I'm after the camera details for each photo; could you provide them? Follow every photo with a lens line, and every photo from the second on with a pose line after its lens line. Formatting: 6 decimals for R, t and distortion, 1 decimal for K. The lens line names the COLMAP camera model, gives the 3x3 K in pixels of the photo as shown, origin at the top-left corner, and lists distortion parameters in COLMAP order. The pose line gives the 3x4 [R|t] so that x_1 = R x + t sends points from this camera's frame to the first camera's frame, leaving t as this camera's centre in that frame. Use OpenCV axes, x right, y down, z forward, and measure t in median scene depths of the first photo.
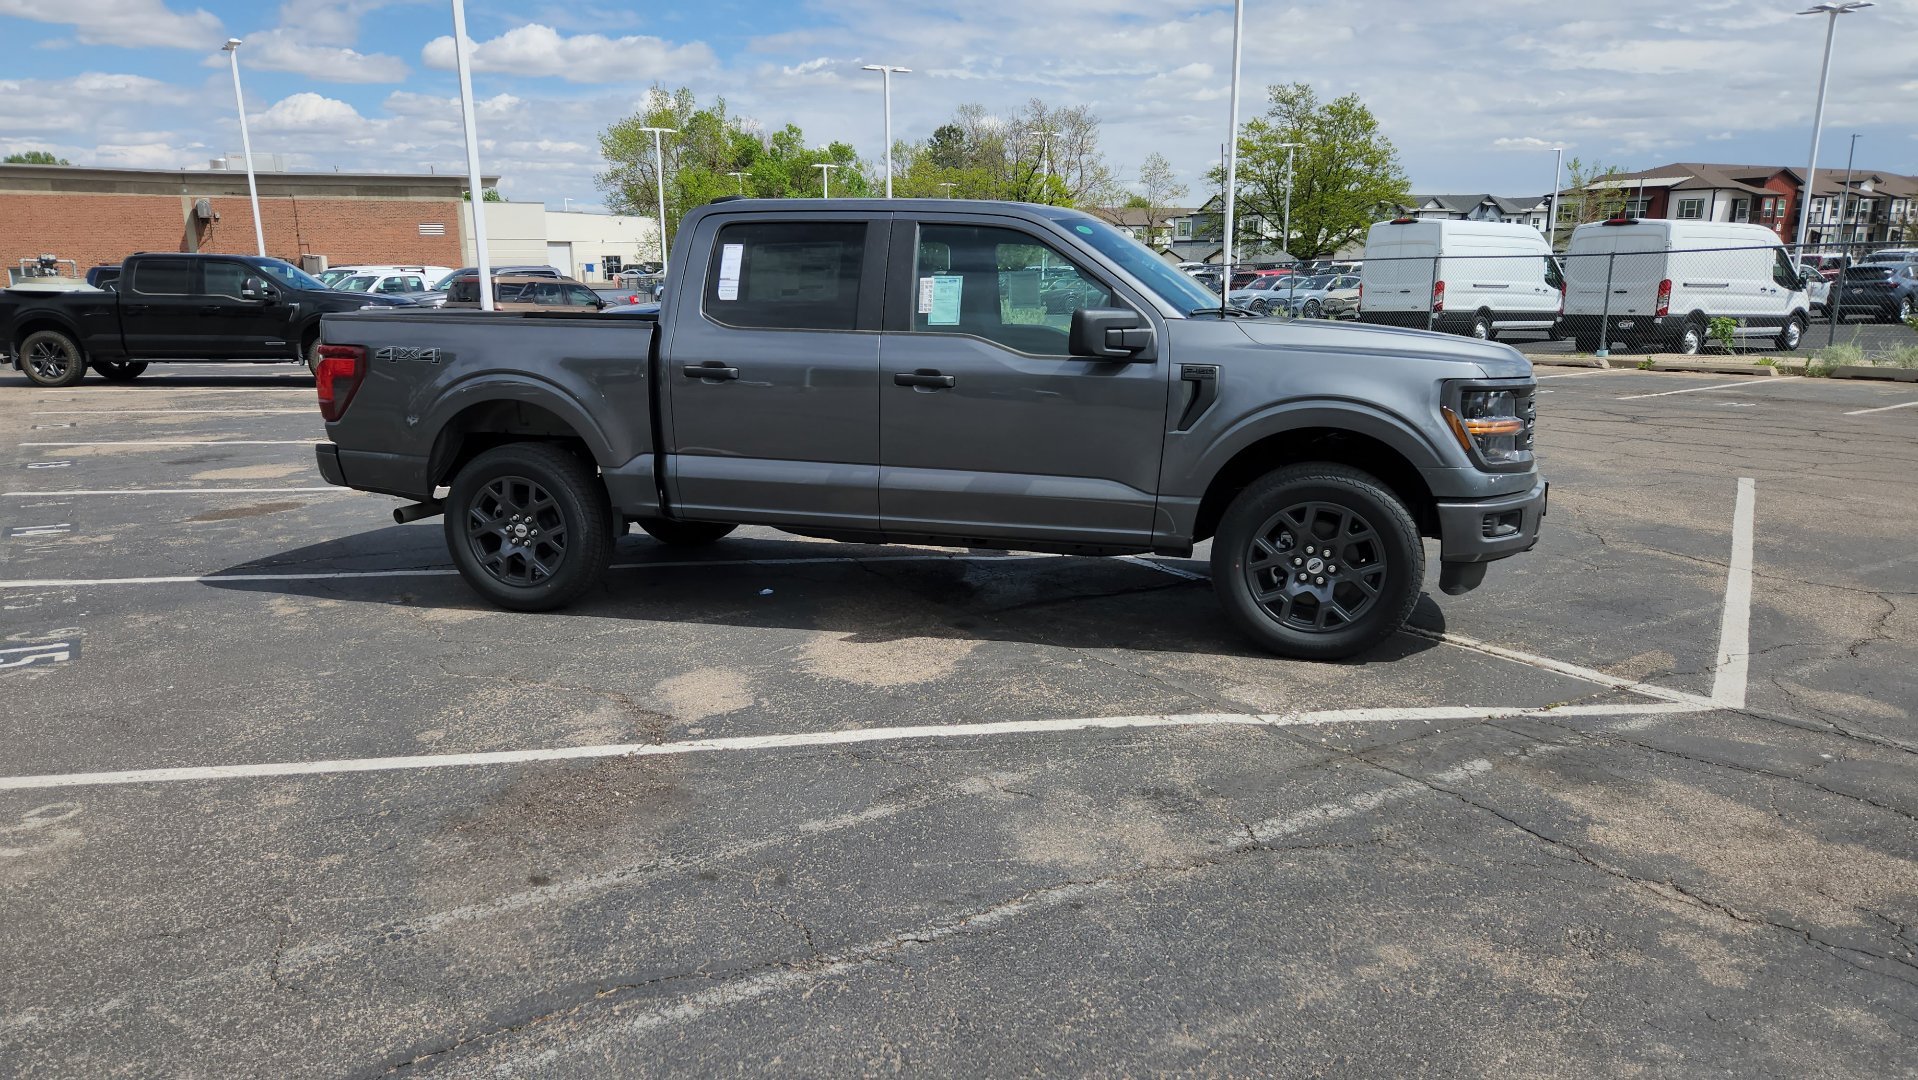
lens RADIAL K [[1282.0, 0, 929.9], [0, 1282.0, 554.6], [0, 0, 1]] dist [0.077184, -0.063048]
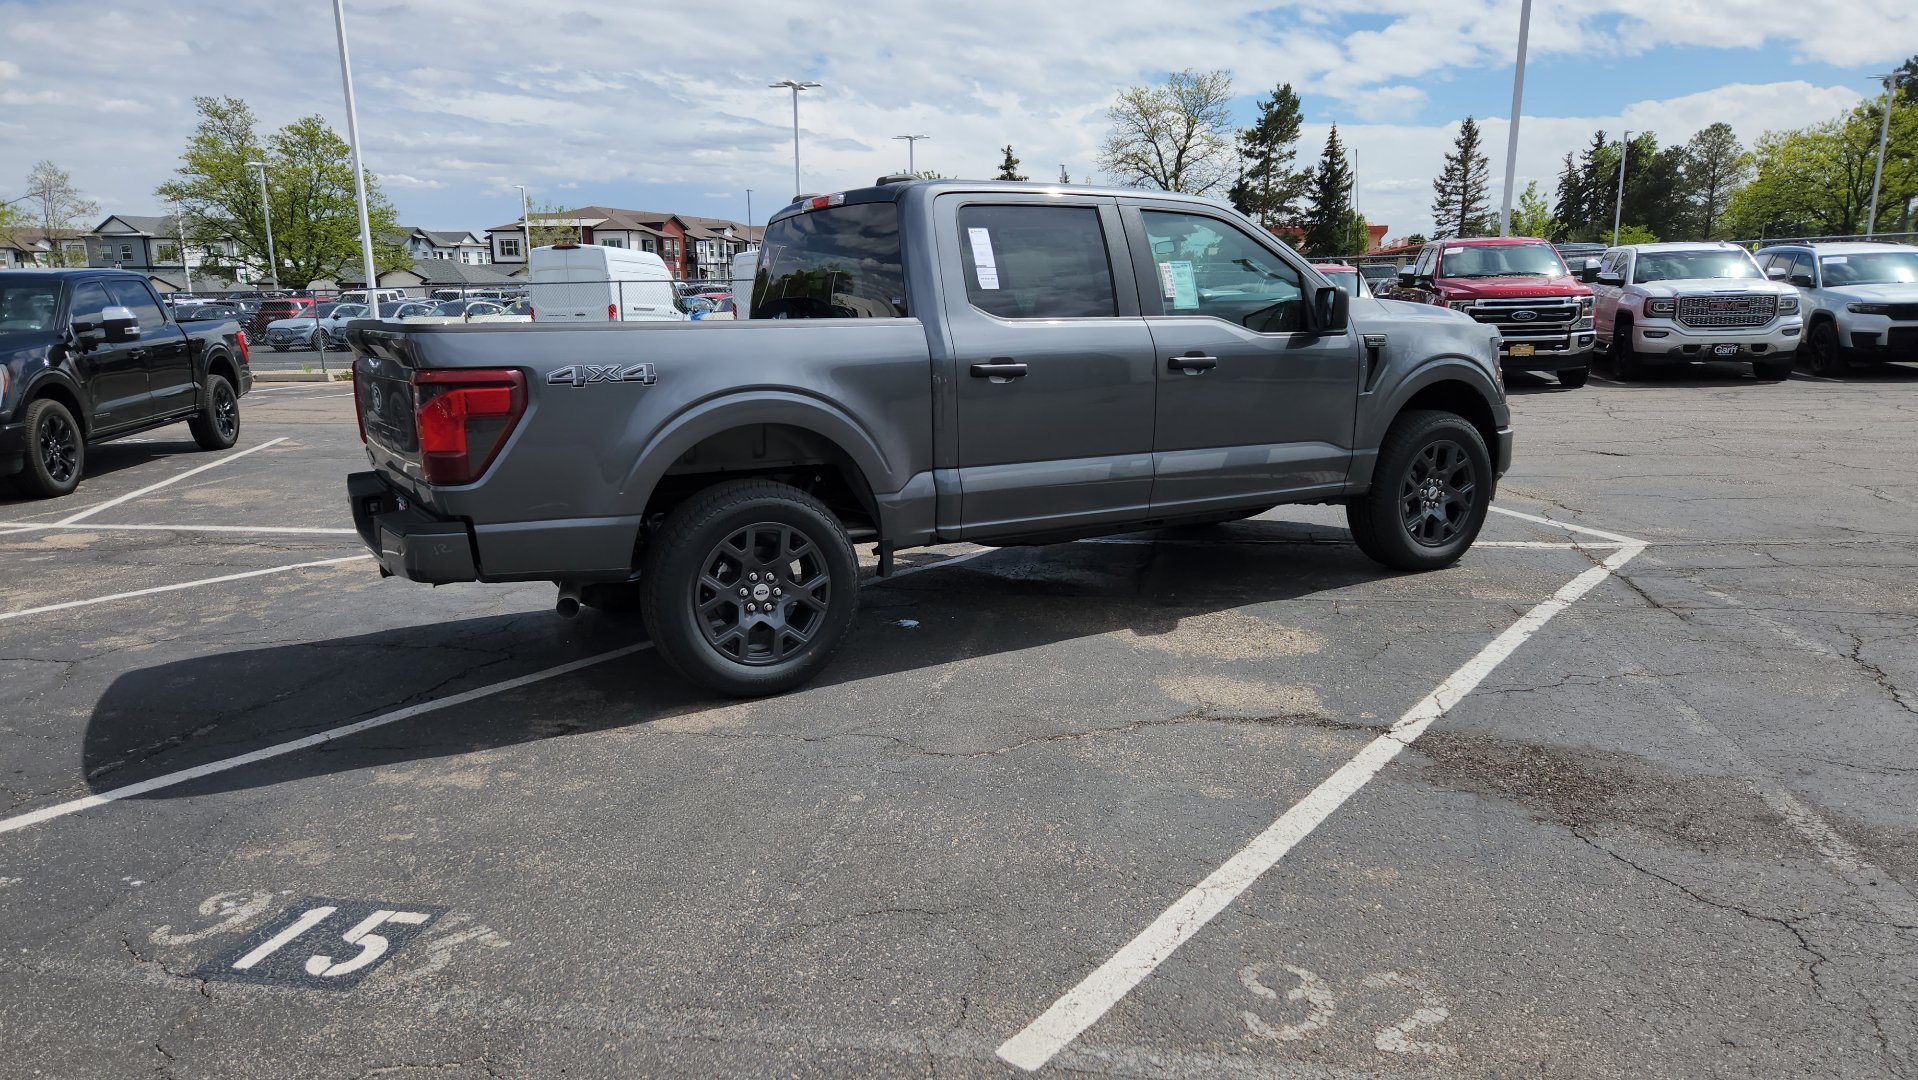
lens RADIAL K [[1282.0, 0, 929.9], [0, 1282.0, 554.6], [0, 0, 1]] dist [0.077184, -0.063048]
pose [[0.707126, -0.150285, 0.690933, -0.817738], [0.166907, 0.985016, 0.043432, -0.060802], [-0.687106, 0.084610, 0.721613, 0.391898]]
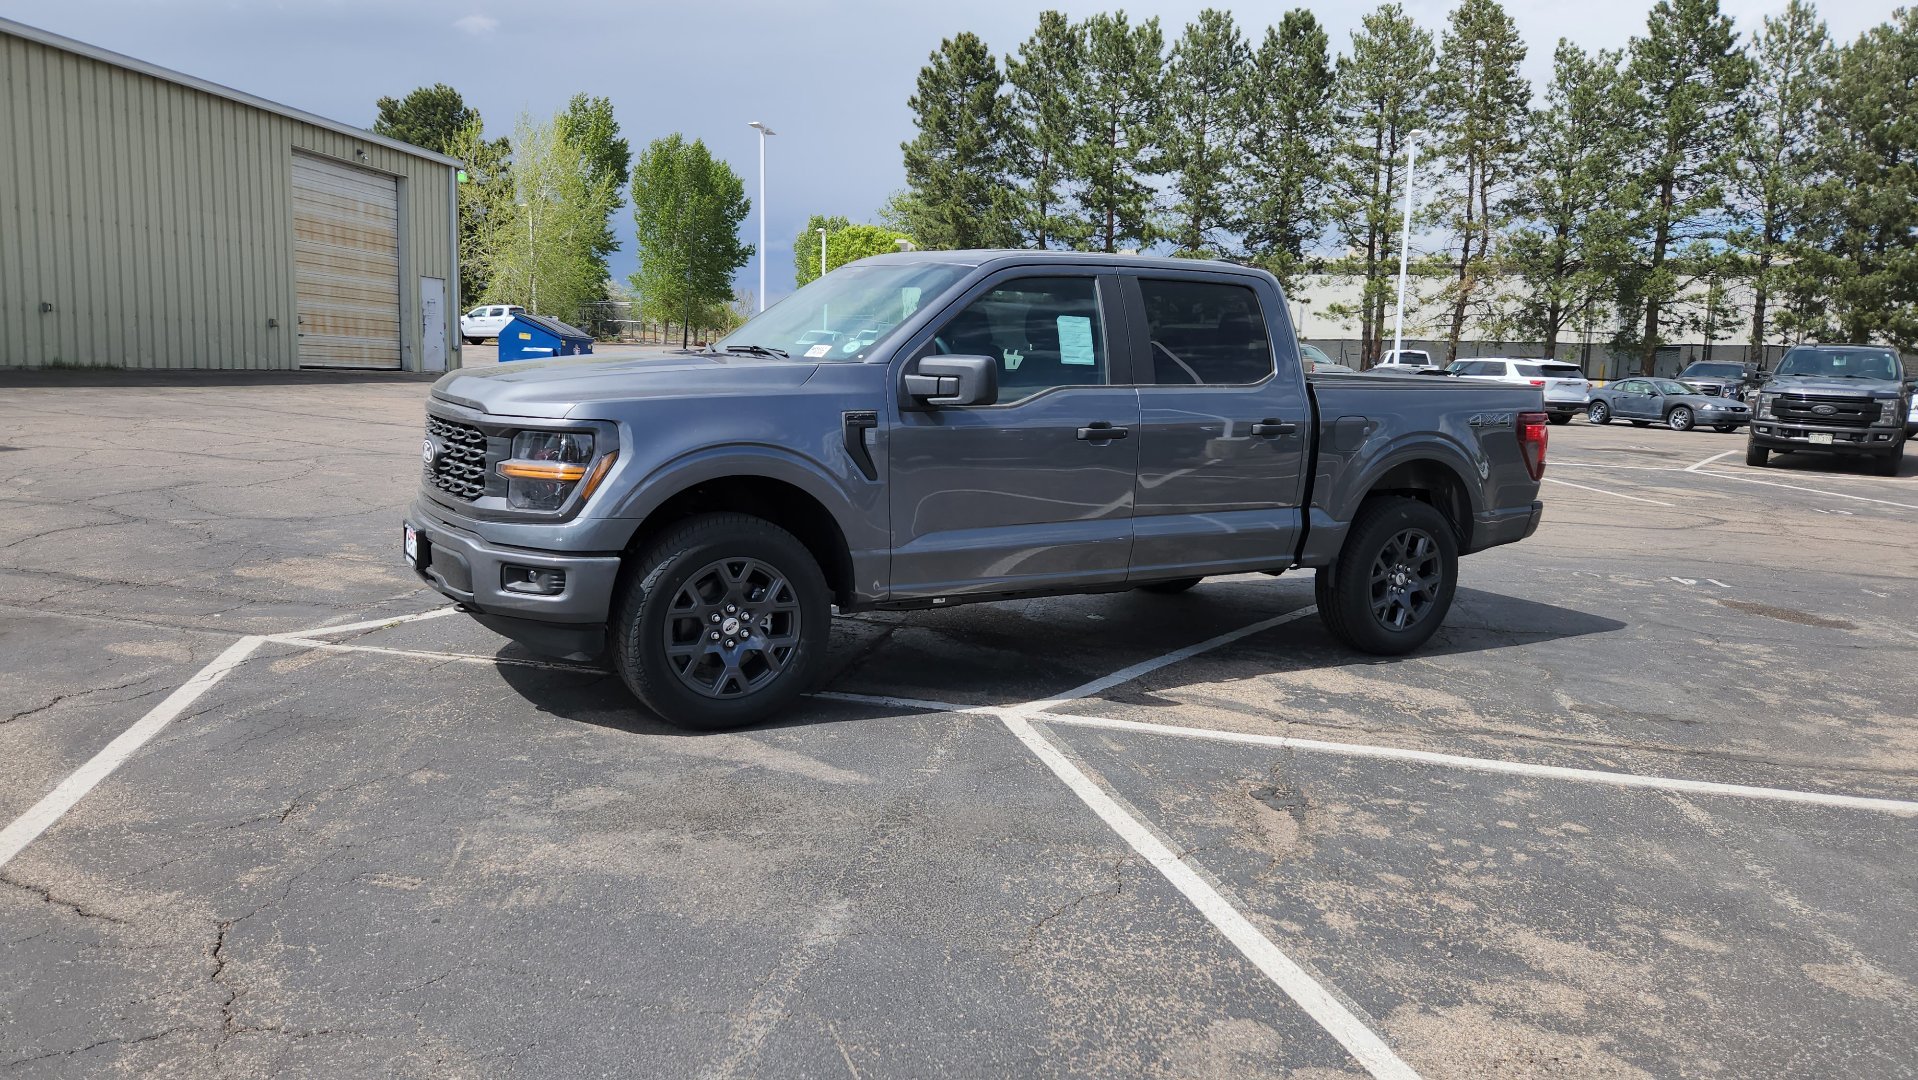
lens RADIAL K [[1281.9, 0, 929.5], [0, 1281.9, 529.6], [0, 0, 1]] dist [0.072912, -0.056840]
pose [[-0.698180, 0.073842, -0.712103, 0.839661], [-0.185184, 0.942188, 0.279264, -0.361765], [0.691557, 0.326847, -0.644143, 1.788230]]
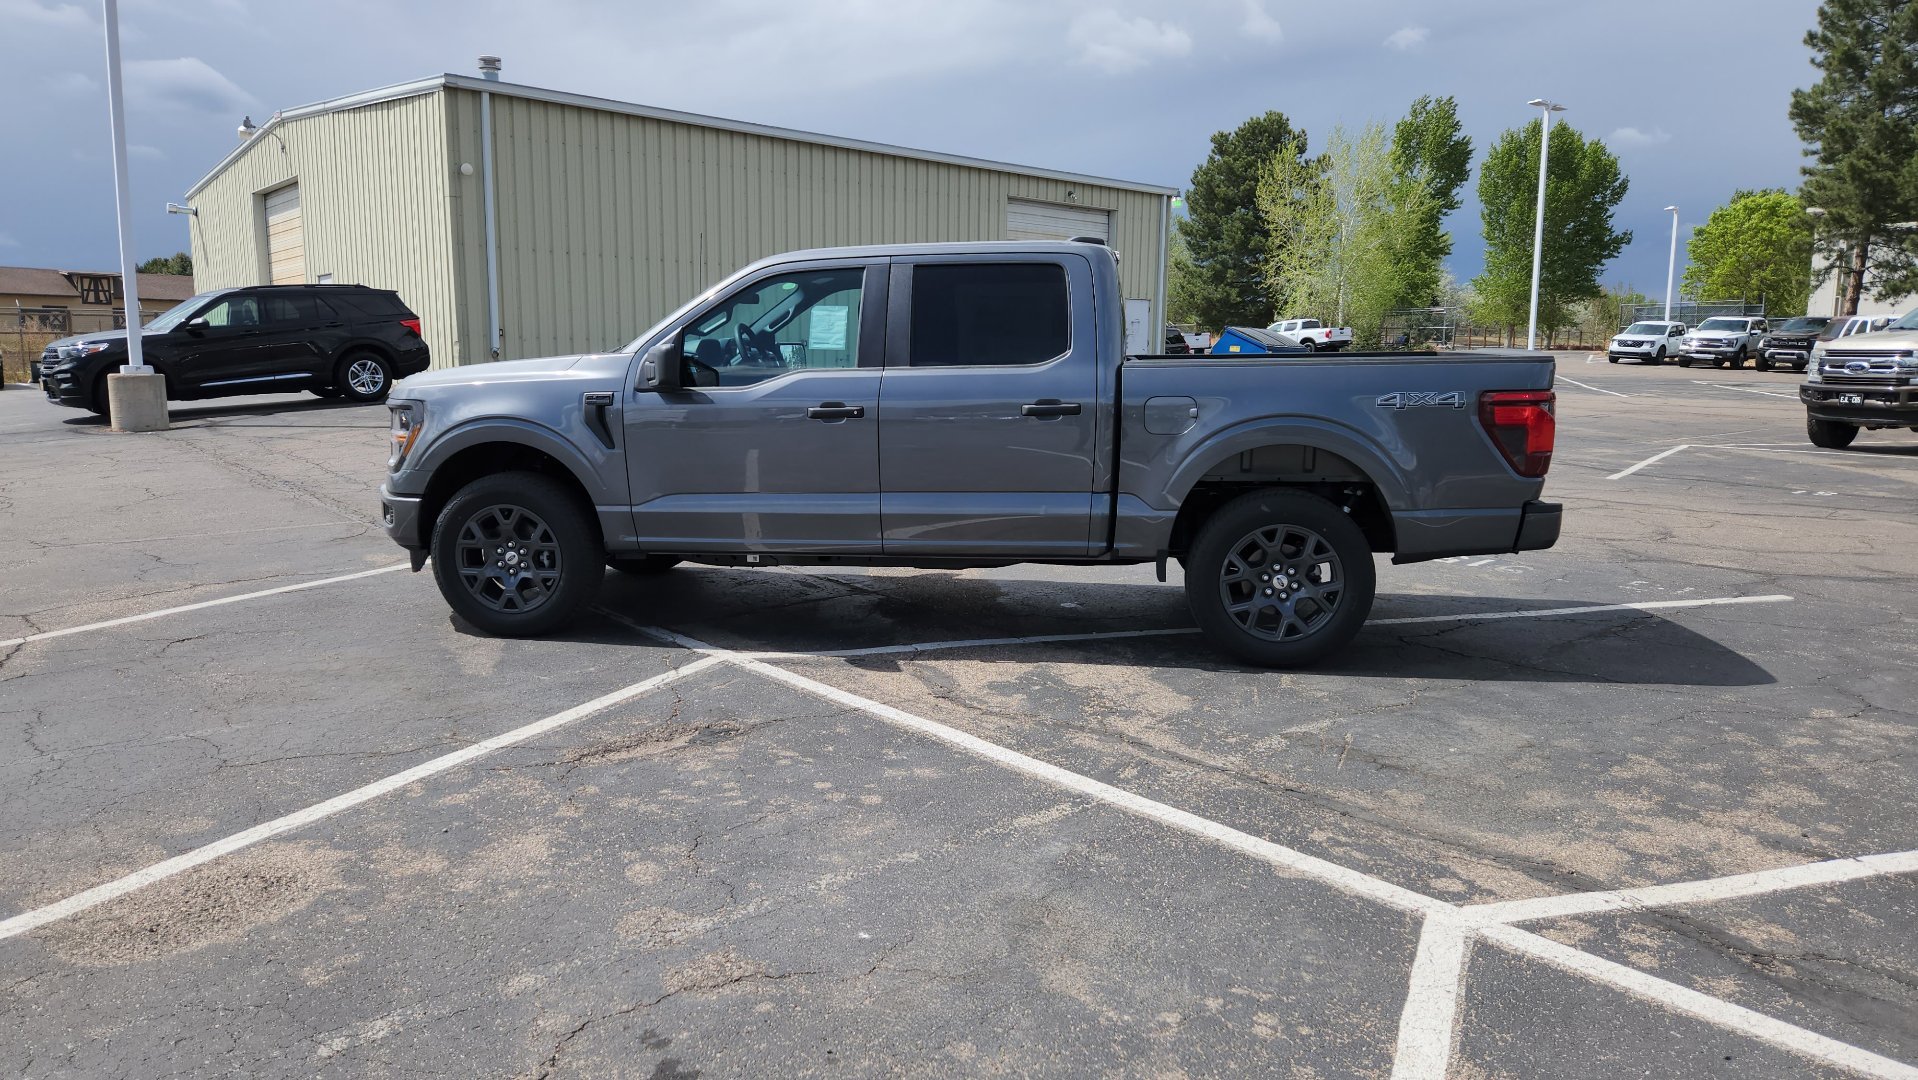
lens RADIAL K [[1285.2, 0, 931.9], [0, 1285.2, 543.6], [0, 0, 1]] dist [0.080690, -0.068601]
pose [[-0.991375, 0.021176, -0.129337, 0.142841], [-0.025757, 0.936135, 0.350696, -0.450140], [0.128503, 0.351002, -0.927515, 2.234310]]
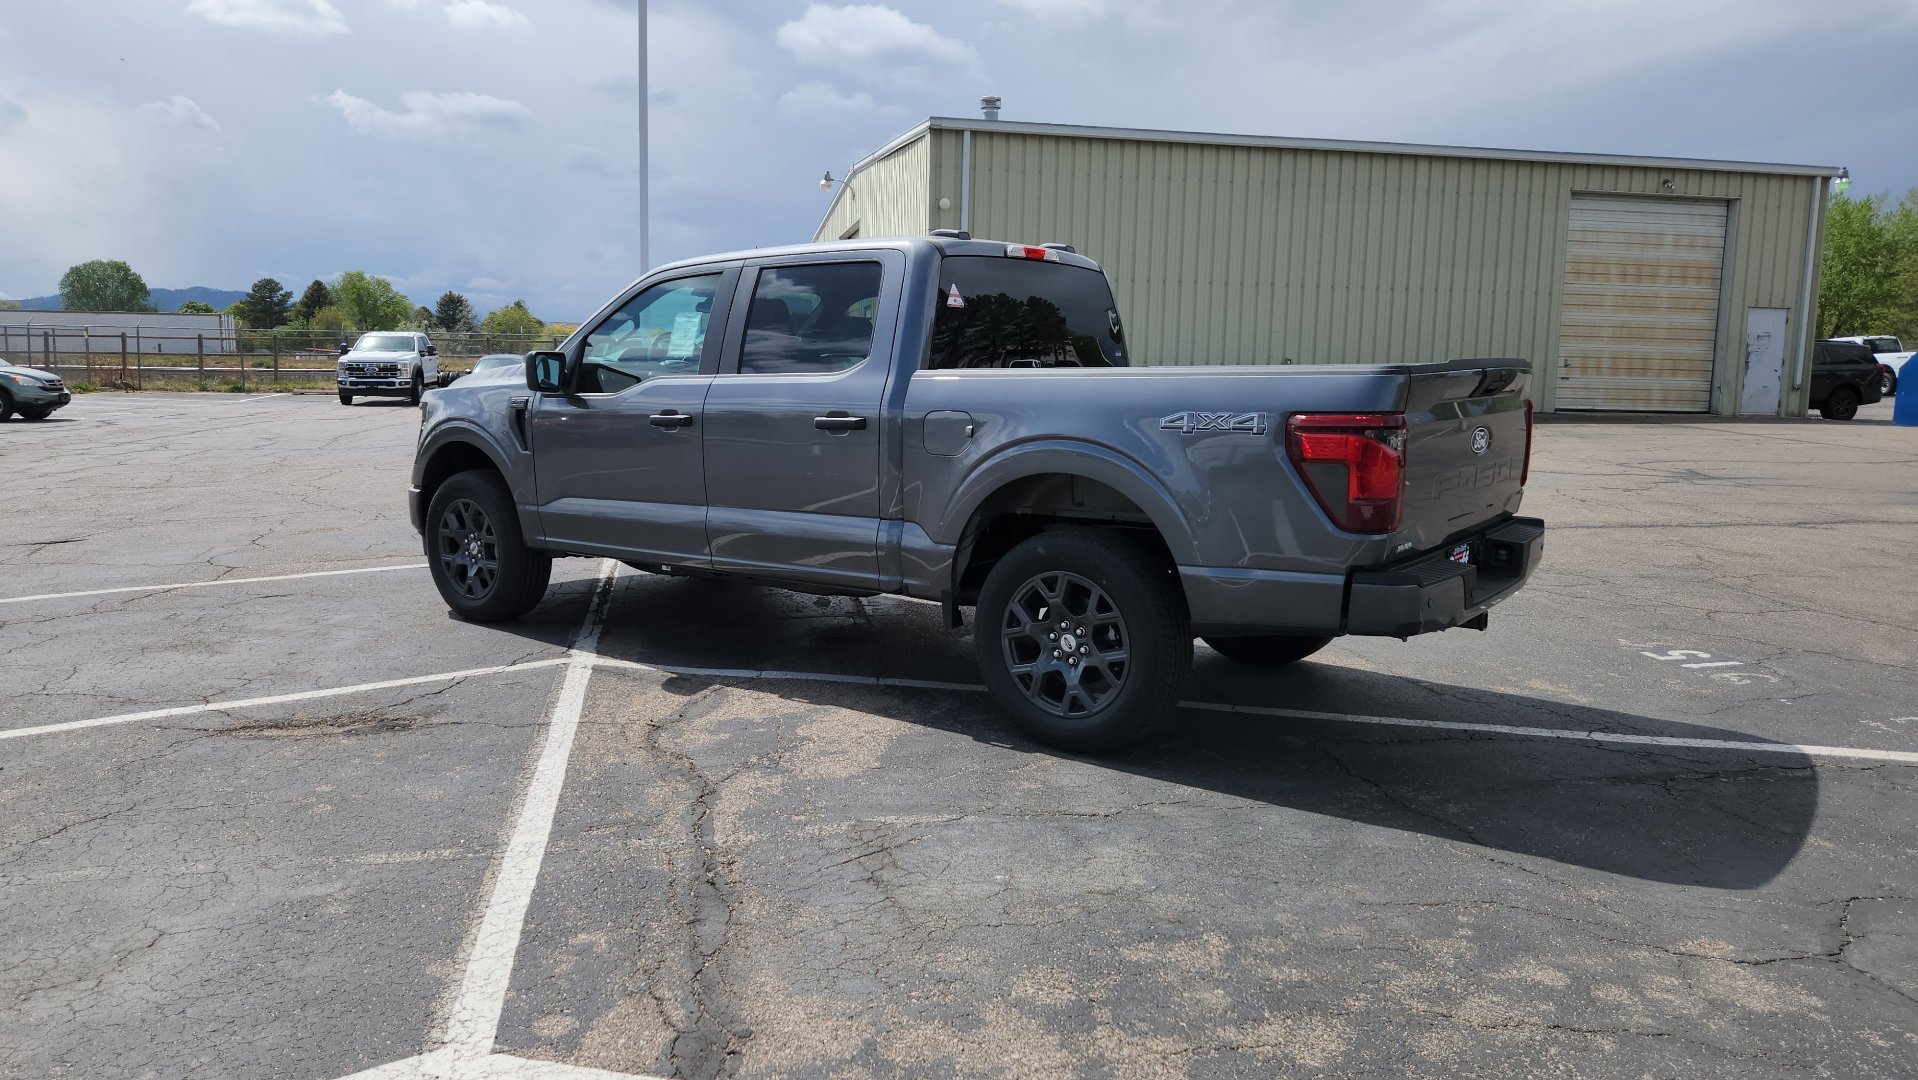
lens RADIAL K [[1285.2, 0, 916.6], [0, 1285.2, 521.0], [0, 0, 1]] dist [0.076093, -0.063016]
pose [[-0.927753, -0.046593, 0.370276, -0.454448], [0.073954, 0.949546, 0.304783, -0.403046], [-0.365795, 0.310147, -0.877498, 2.068737]]
